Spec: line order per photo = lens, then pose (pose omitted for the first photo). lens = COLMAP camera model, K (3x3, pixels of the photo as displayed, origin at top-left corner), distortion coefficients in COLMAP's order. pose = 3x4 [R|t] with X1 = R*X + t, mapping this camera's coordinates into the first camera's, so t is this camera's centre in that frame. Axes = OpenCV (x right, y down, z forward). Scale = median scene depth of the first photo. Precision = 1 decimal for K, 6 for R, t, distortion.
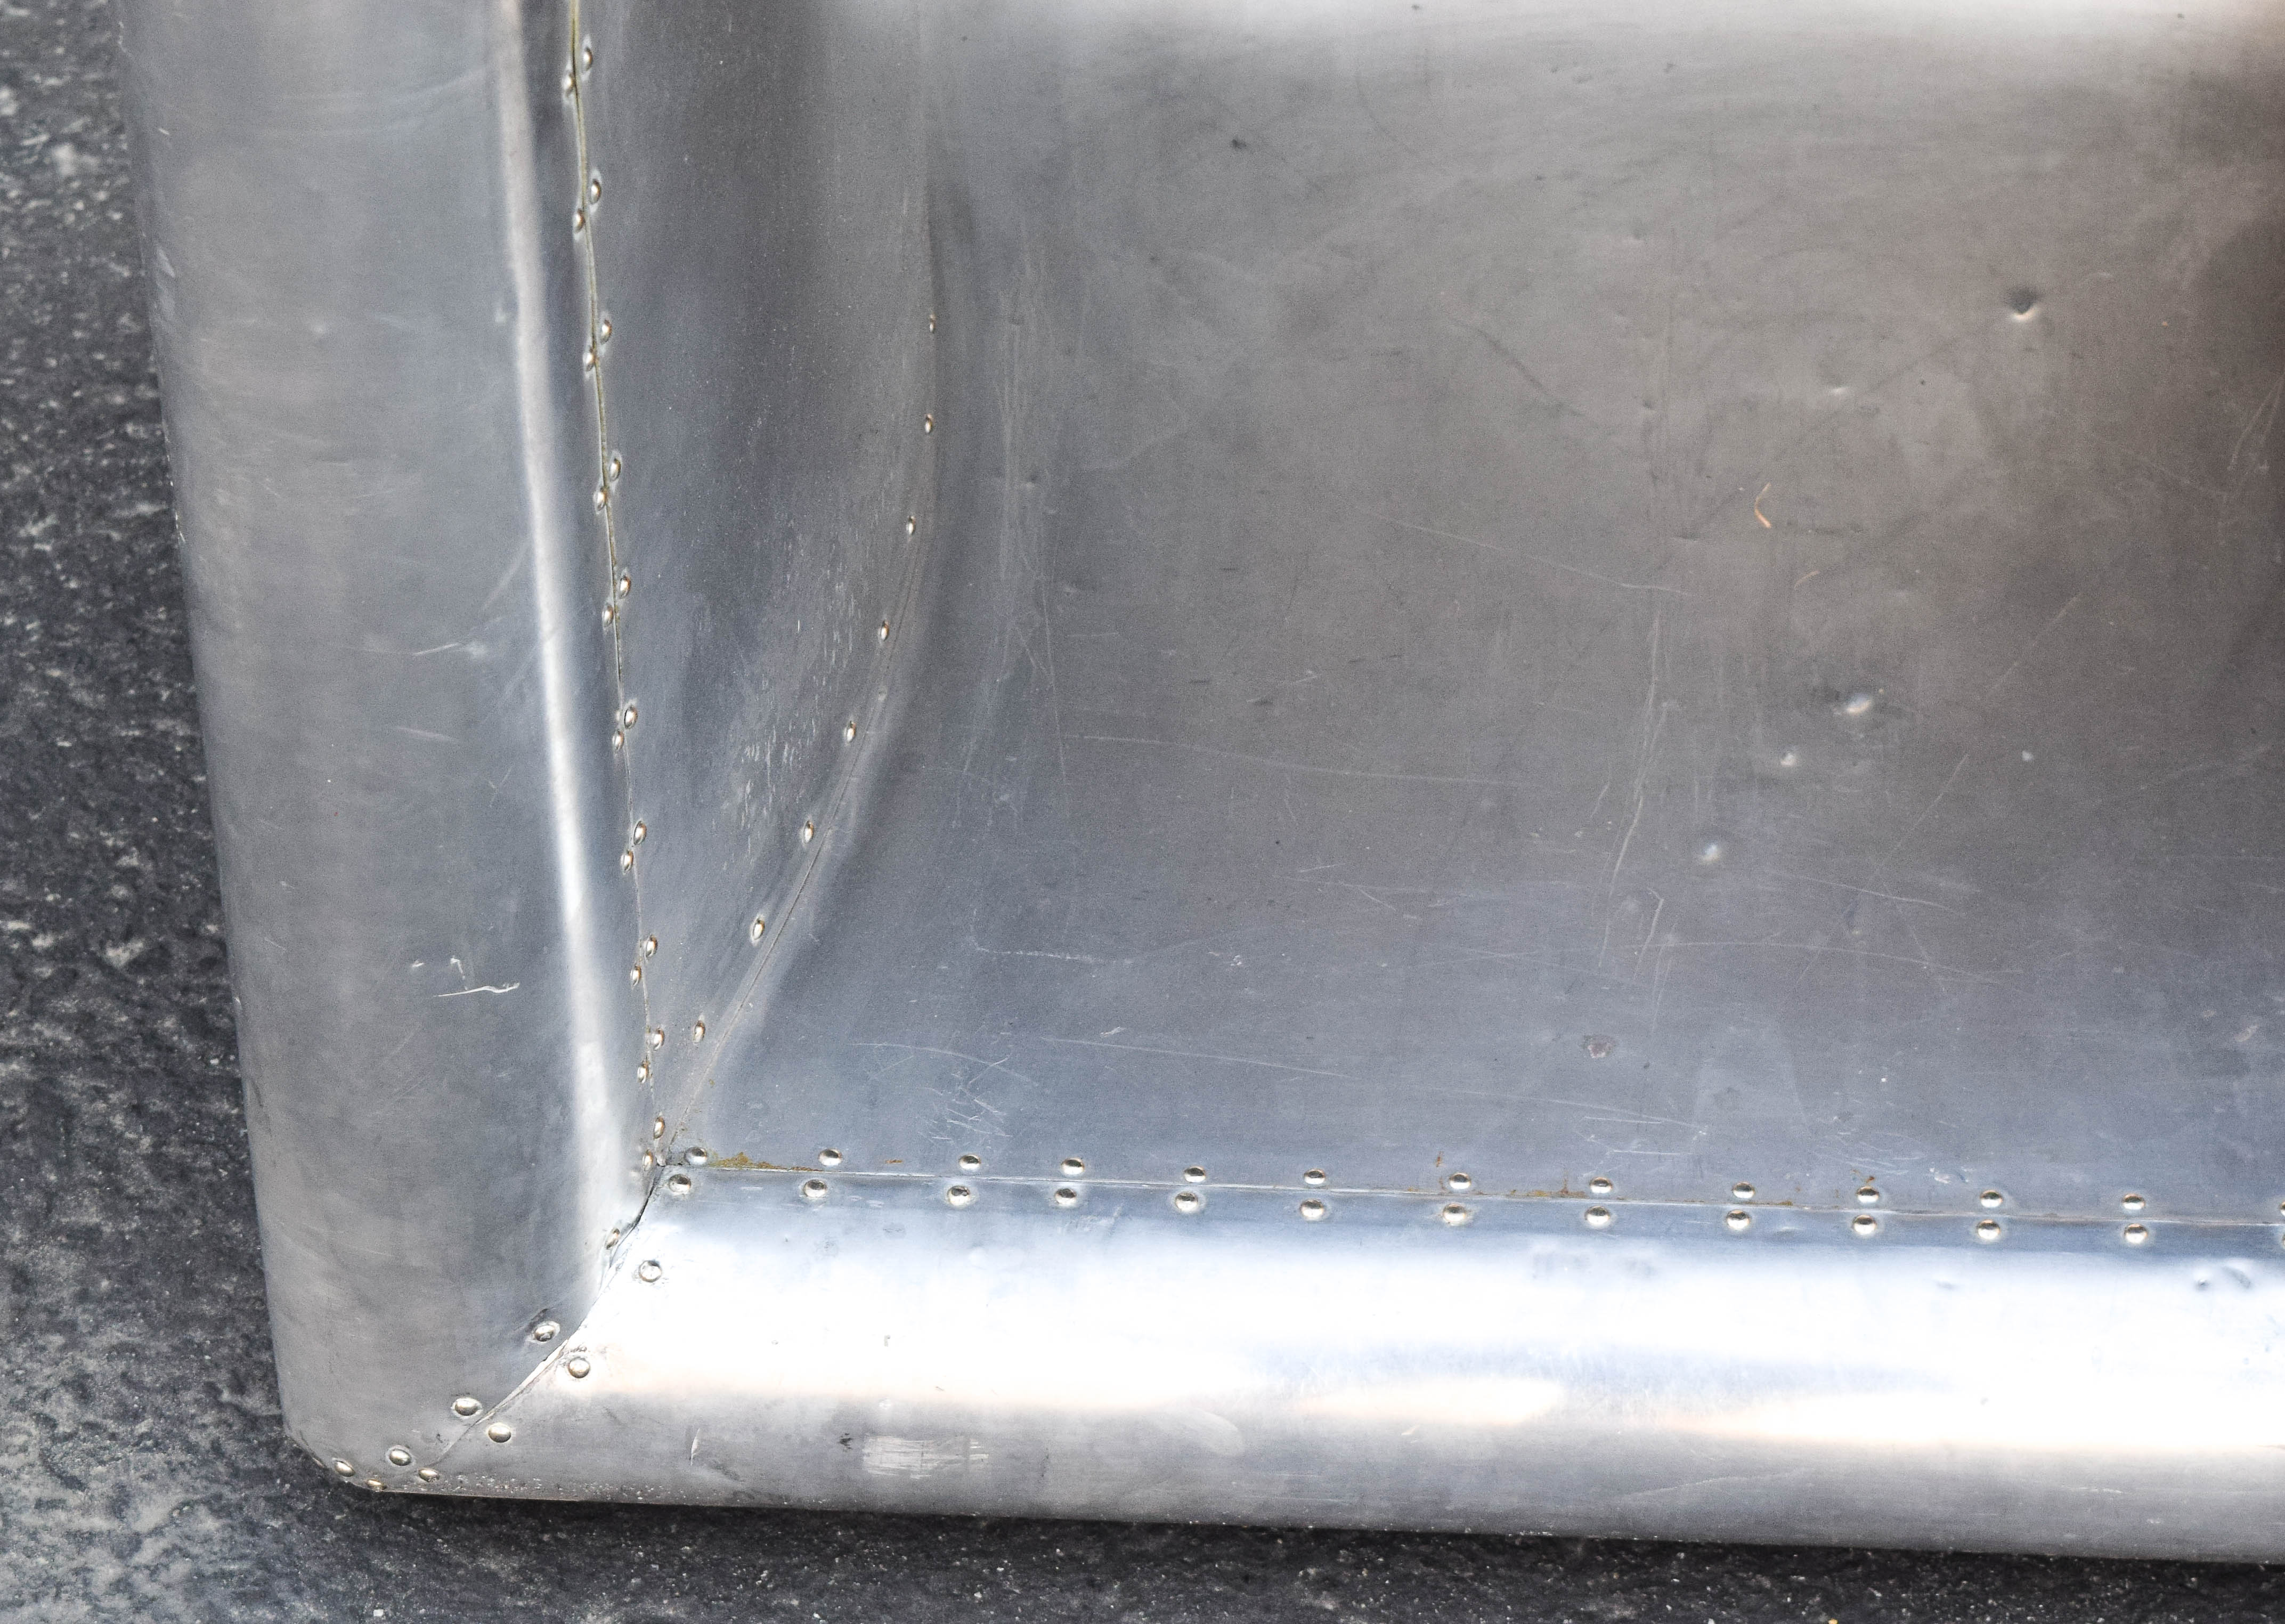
lens RADIAL K [[7250.8, 0, 699.3], [0, 7250.8, 1057.6], [0, 0, 1]] dist [-0.056156, -0.069276]
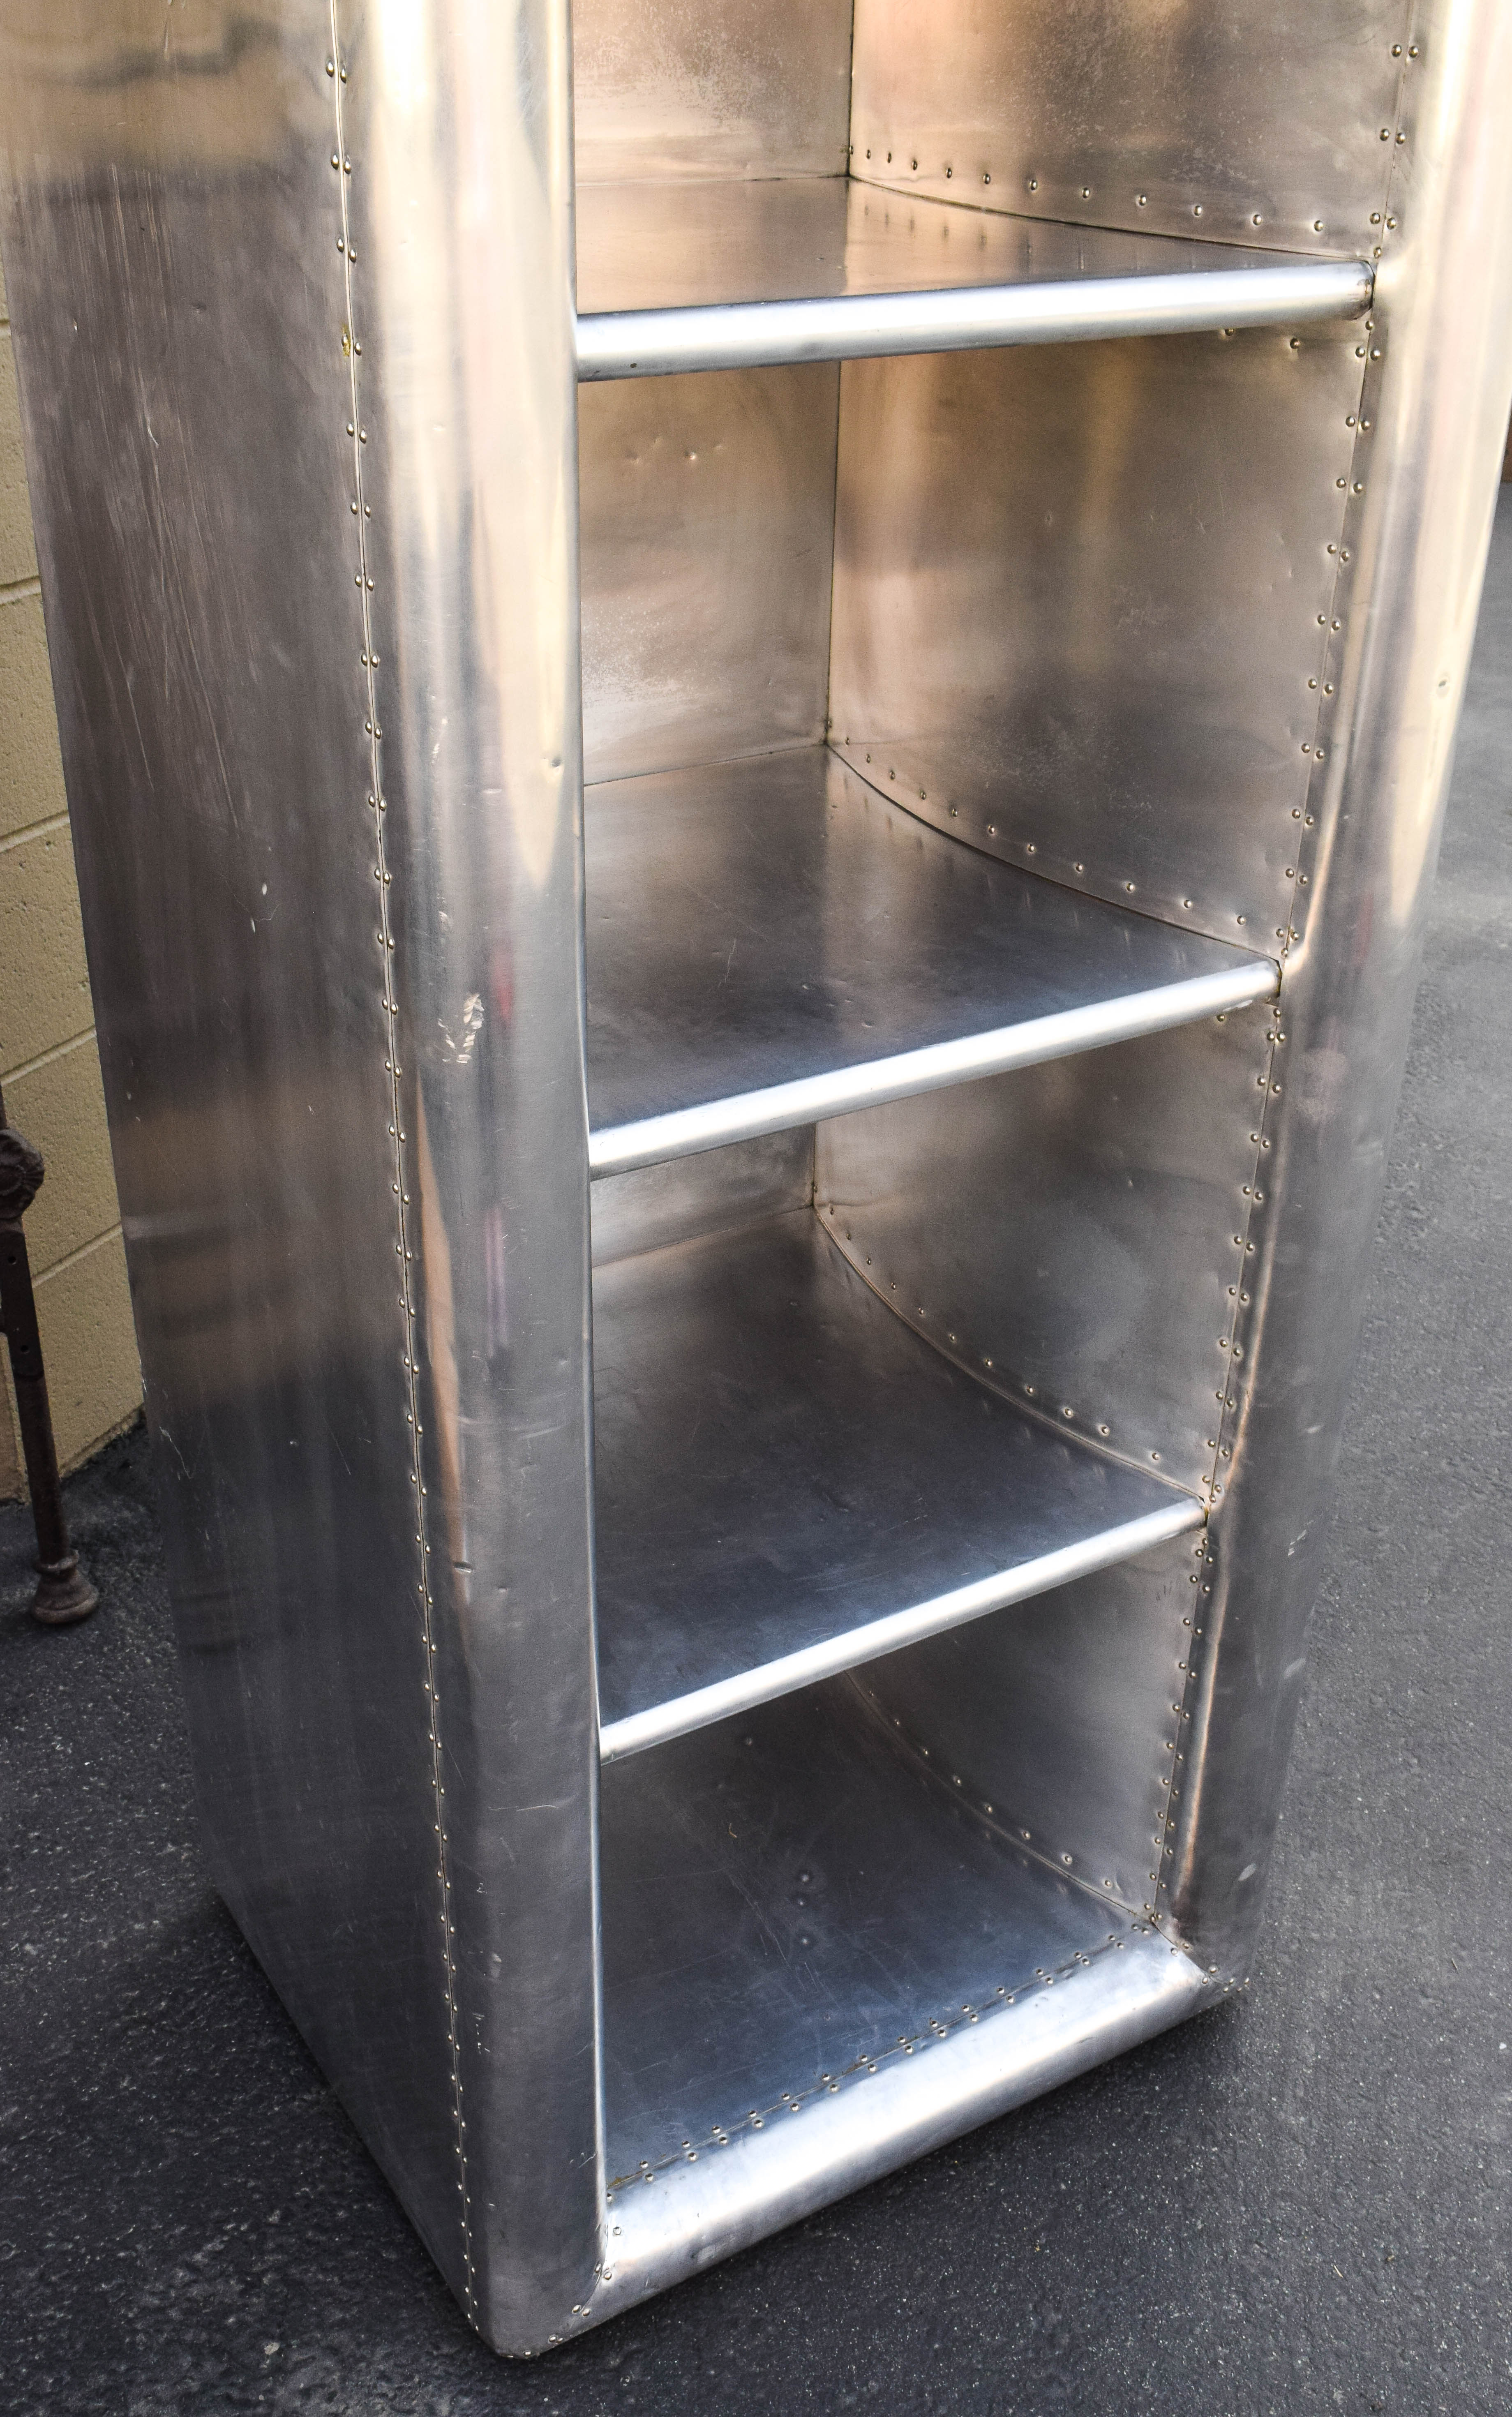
lens RADIAL K [[2384.7, 0, 743.6], [0, 2384.7, 1239.6], [0, 0, 1]] dist [-0.030539, 0.011814]
pose [[0.793160, -0.241586, 0.559047, -0.380526], [0.385242, 0.909989, -0.153328, -0.156954], [-0.471685, 0.336982, 0.814835, 0.082888]]
